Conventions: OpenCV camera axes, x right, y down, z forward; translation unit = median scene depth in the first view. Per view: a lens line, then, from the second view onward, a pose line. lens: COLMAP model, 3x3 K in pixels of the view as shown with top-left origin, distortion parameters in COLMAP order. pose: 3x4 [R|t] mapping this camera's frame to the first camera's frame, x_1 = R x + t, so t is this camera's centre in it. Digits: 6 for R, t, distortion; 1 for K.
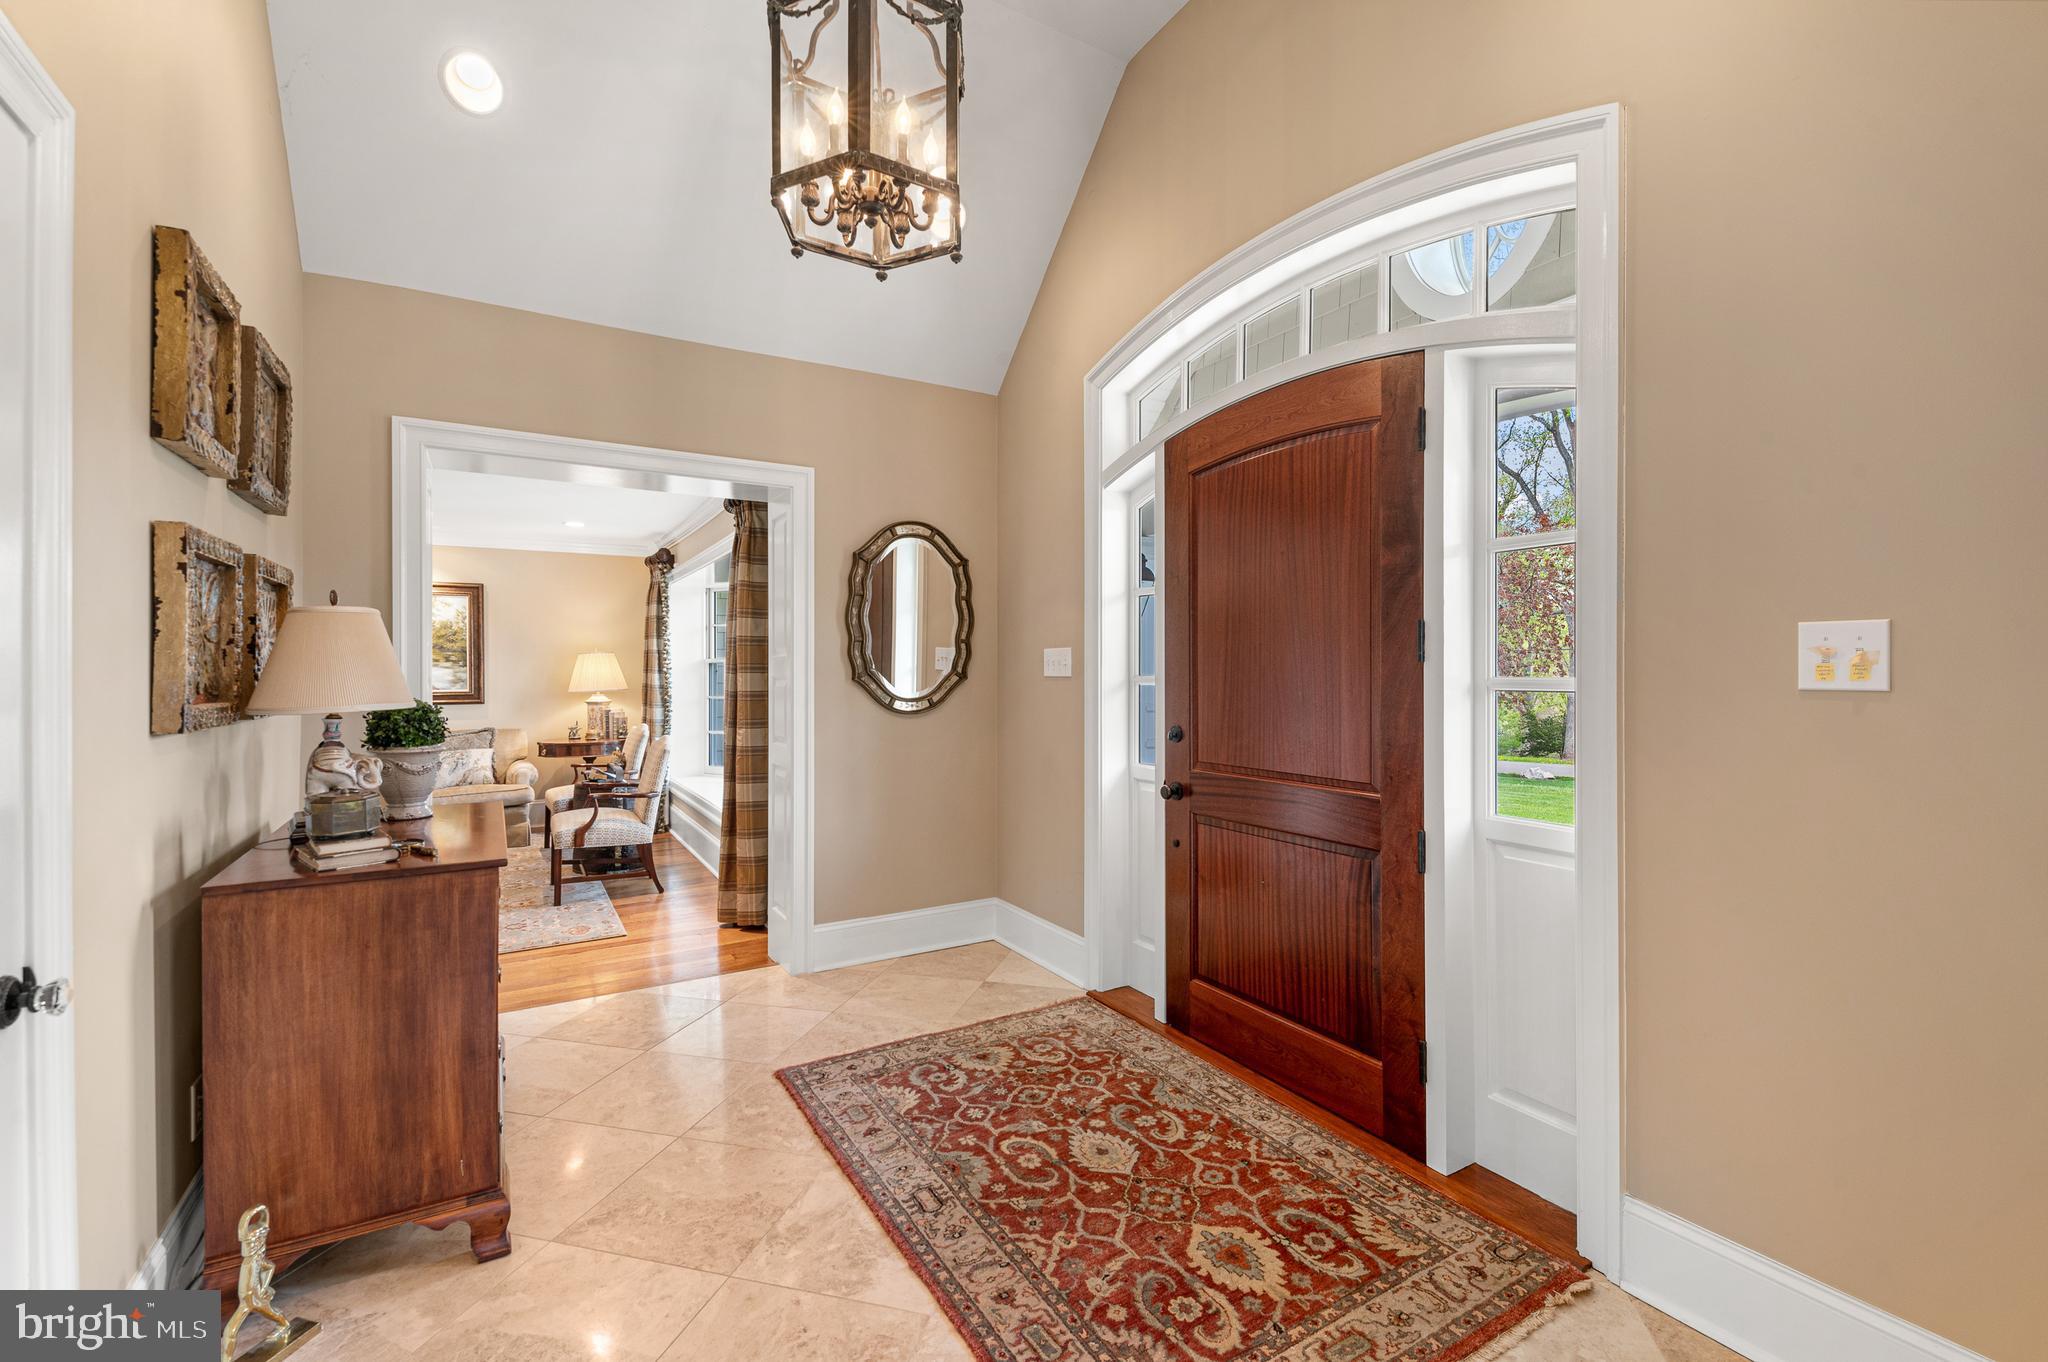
lens RADIAL K [[887.7, 0, 1027.9], [0, 887.7, 674.0], [0, 0, 1]] dist [0.019291, -0.006186]
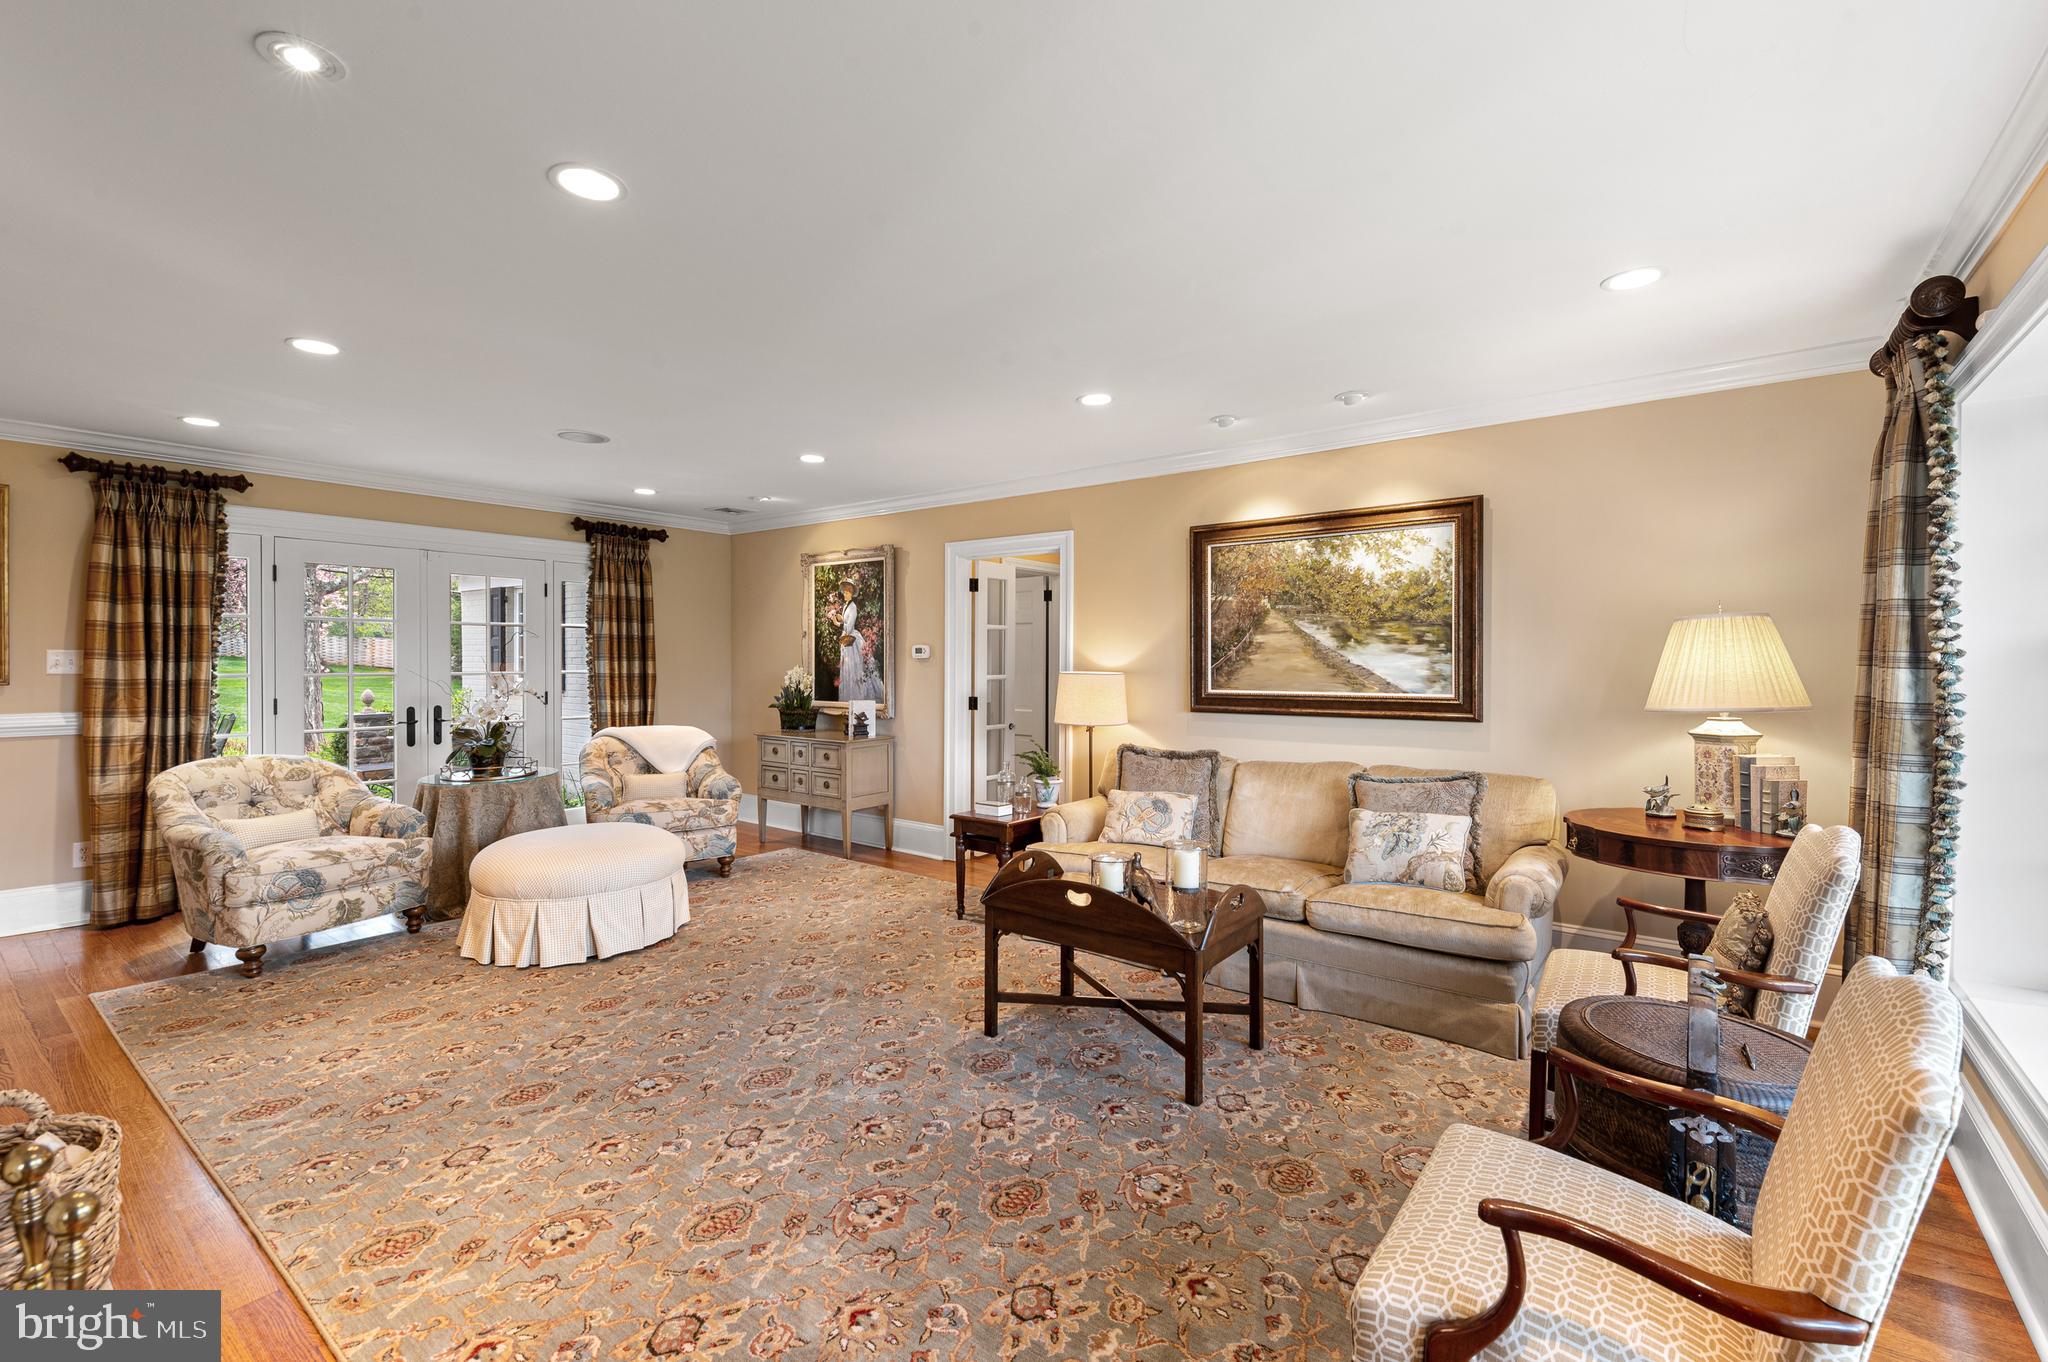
lens RADIAL K [[887.7, 0, 1025.1], [0, 887.7, 667.2], [0, 0, 1]] dist [0.019291, -0.006186]
pose [[0.377928, 0.009412, -0.925787, -0.226721], [-0.007172, 0.999948, 0.007239, -0.001171], [0.925807, 0.003904, 0.377976, 0.561055]]
